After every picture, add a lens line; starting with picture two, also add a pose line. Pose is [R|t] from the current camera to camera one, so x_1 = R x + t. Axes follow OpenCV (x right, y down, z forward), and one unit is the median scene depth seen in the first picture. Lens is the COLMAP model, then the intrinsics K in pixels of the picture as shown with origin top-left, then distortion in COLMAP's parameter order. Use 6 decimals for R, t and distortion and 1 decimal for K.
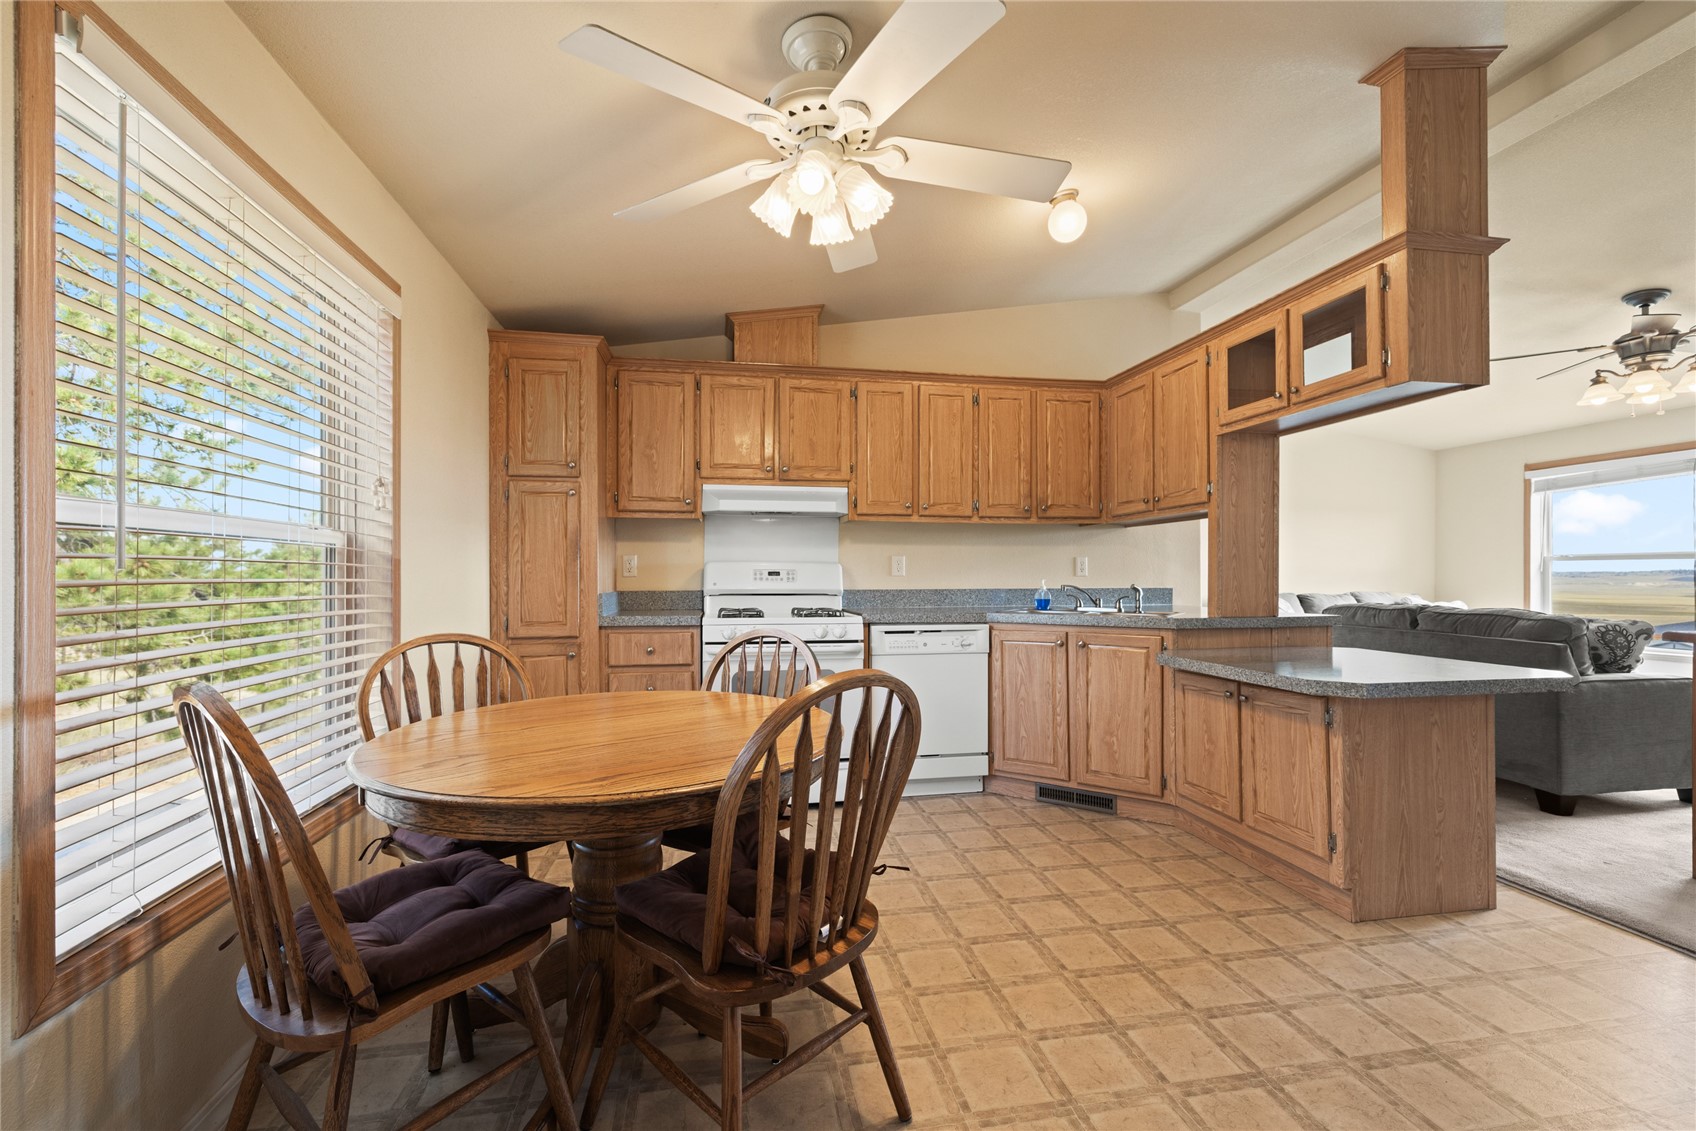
lens RADIAL K [[710.4, 0, 855.0], [0, 710.4, 571.3], [0, 0, 1]] dist [-0.001066, 0.001097]
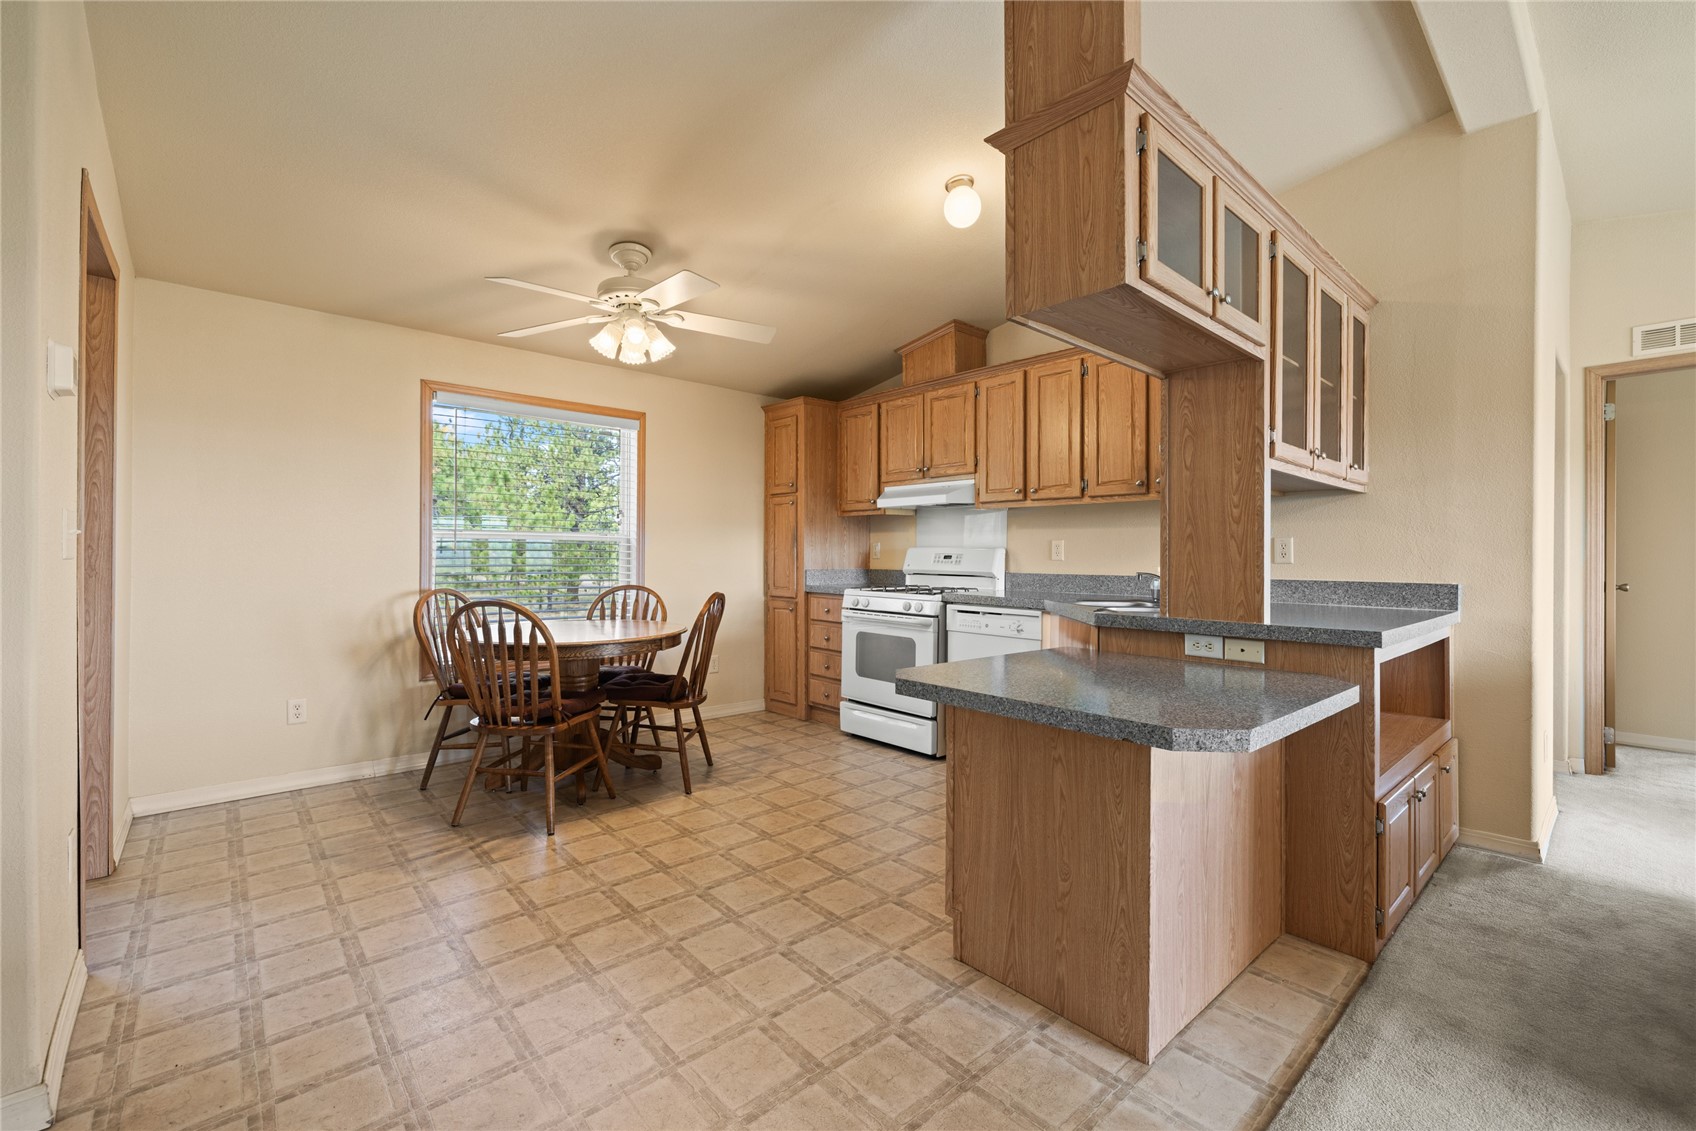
lens RADIAL K [[710.4, 0, 842.0], [0, 710.4, 559.8], [0, 0, 1]] dist [-0.001066, 0.001097]
pose [[0.521764, 0.009134, -0.853041, 0.969544], [-0.003636, 0.999957, 0.008483, -0.002134], [0.853082, -0.001324, 0.521775, 0.300619]]
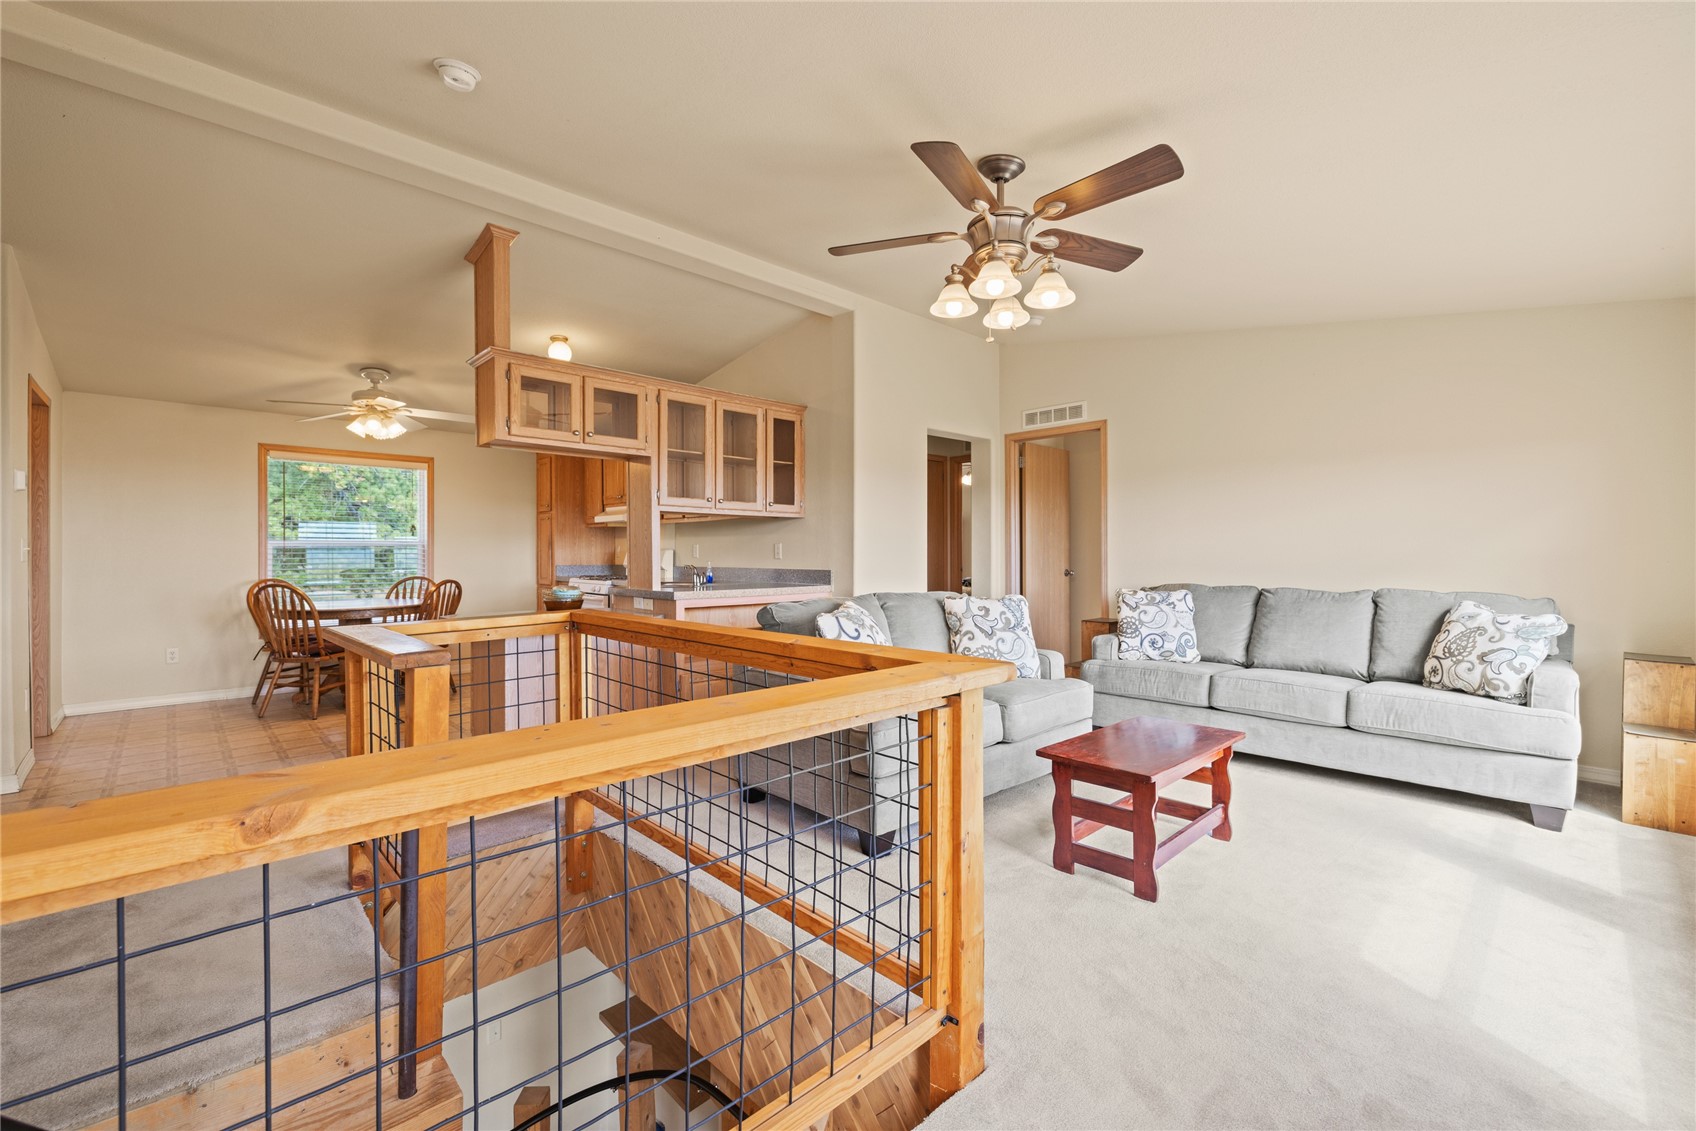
lens RADIAL K [[710.4, 0, 838.3], [0, 710.4, 557.8], [0, 0, 1]] dist [-0.001066, 0.001097]
pose [[0.544395, 0.007493, -0.838795, 1.914201], [0.003368, 0.999933, 0.011119, -0.011973], [0.838822, -0.008878, 0.544333, 0.569371]]
